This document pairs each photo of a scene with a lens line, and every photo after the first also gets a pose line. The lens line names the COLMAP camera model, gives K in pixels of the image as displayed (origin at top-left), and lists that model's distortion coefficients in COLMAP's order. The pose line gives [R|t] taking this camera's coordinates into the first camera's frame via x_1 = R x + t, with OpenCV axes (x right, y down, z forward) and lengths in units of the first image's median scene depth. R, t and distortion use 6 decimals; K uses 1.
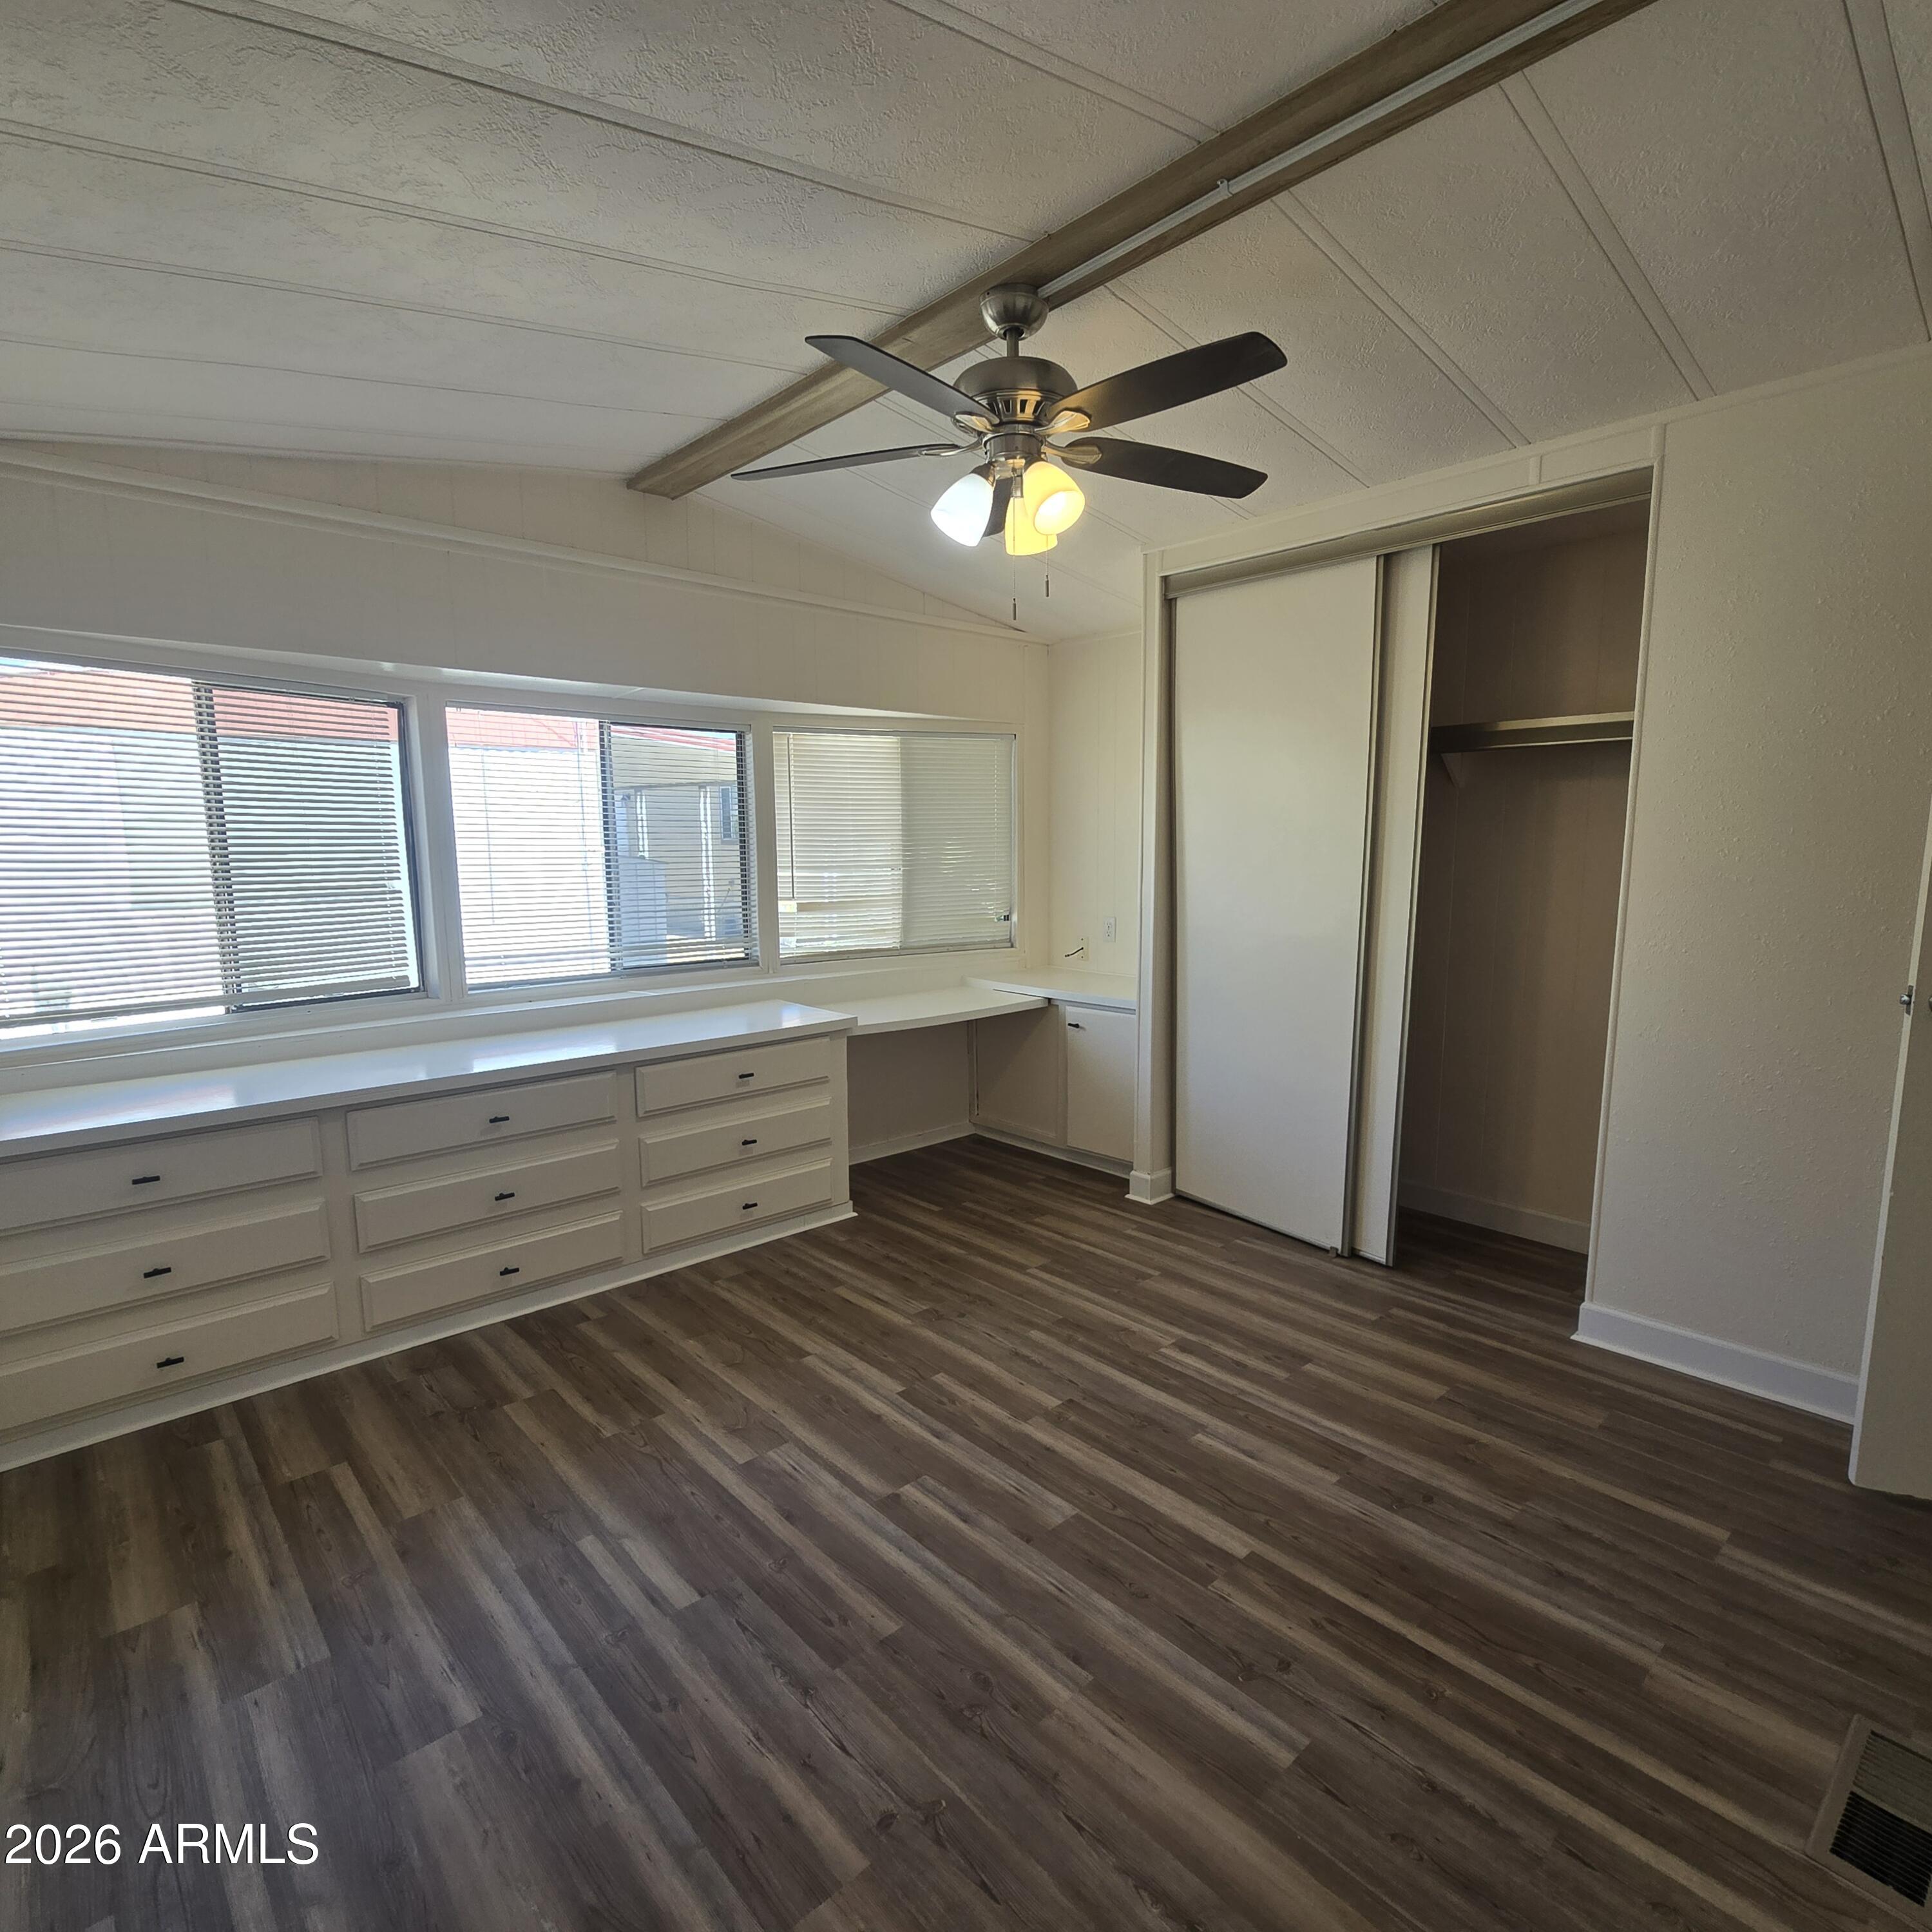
lens RADIAL K [[1052.8, 0, 976.3], [0, 1052.8, 987.2], [0, 0, 1]] dist [-0.005716, 0.001573]
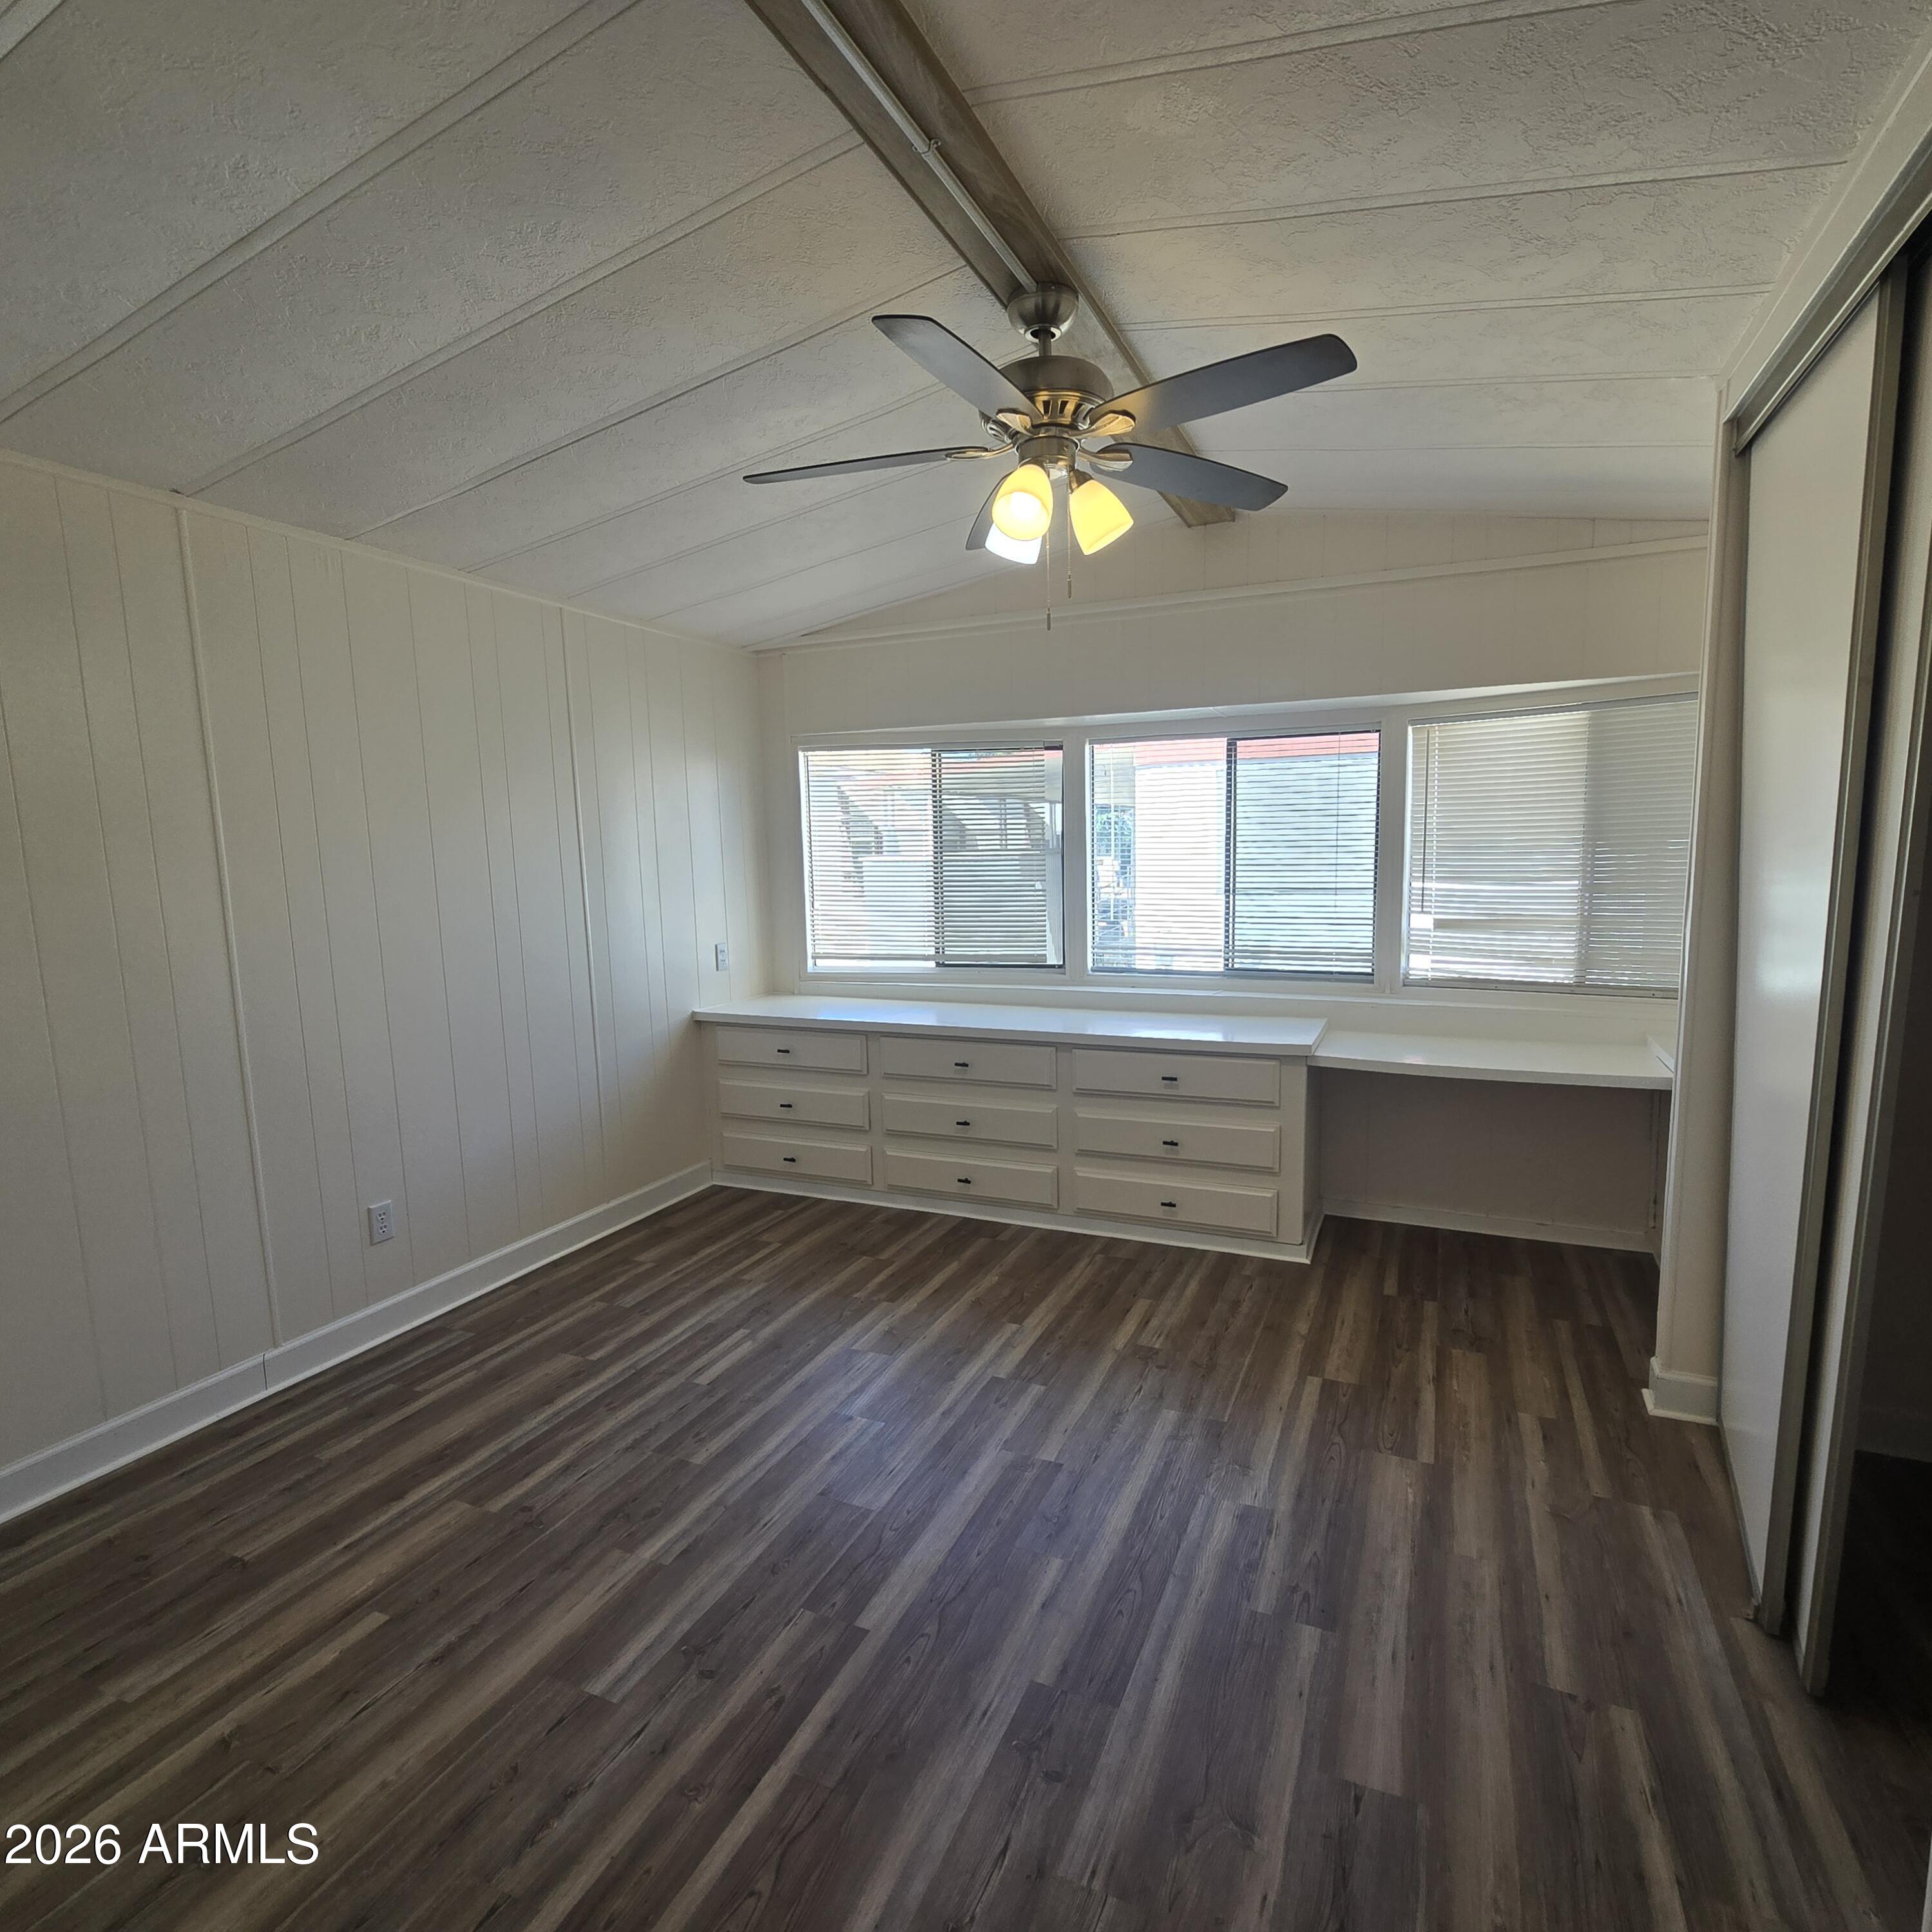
lens RADIAL K [[1052.8, 0, 976.3], [0, 1052.8, 987.2], [0, 0, 1]] dist [-0.005716, 0.001573]
pose [[0.407602, 0.119585, -0.905296, 0.805621], [-0.111577, 0.990482, 0.080601, -0.087187], [0.906317, 0.068157, 0.417065, 0.490118]]
